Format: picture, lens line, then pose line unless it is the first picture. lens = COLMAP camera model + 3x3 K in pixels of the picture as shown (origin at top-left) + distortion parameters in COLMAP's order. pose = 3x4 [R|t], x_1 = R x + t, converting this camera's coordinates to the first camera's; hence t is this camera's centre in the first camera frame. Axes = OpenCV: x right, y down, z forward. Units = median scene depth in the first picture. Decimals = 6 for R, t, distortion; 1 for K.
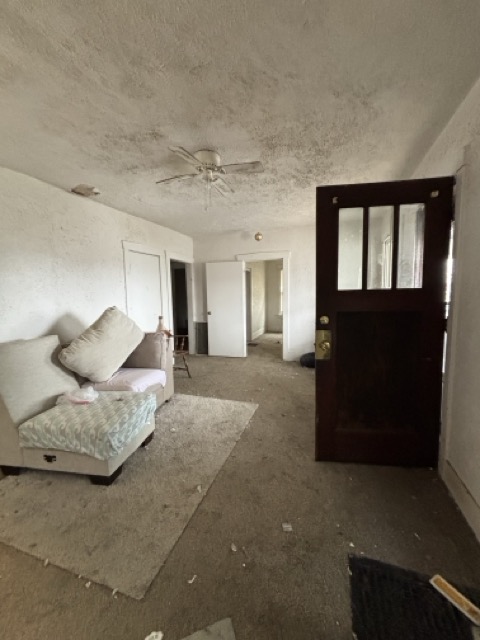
lens RADIAL K [[259.2, 0, 239.1], [0, 259.2, 318.9], [0, 0, 1]] dist [-0.000249, -0.000097]
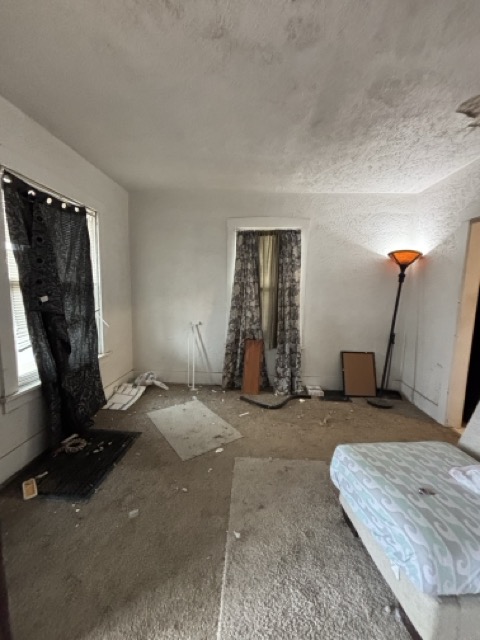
lens RADIAL K [[259.2, 0, 238.8], [0, 259.2, 320.1], [0, 0, 1]] dist [-0.000249, -0.000097]
pose [[-0.955734, 0.035815, -0.292046, 0.018288], [-0.030100, 0.975456, 0.218129, -0.057762], [0.292690, 0.217263, -0.931198, 0.621587]]
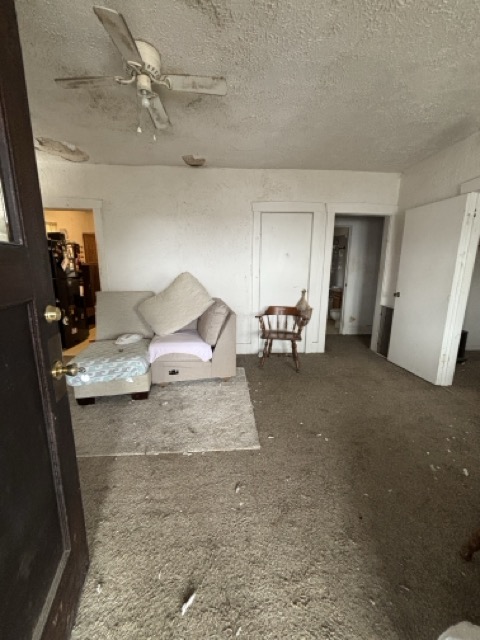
lens RADIAL K [[259.2, 0, 238.6], [0, 259.2, 320.6], [0, 0, 1]] dist [-0.000249, -0.000097]
pose [[0.397547, 0.203019, -0.894841, 0.364769], [-0.103160, 0.978922, 0.176265, -0.037004], [0.911765, 0.022239, 0.410111, 0.481241]]
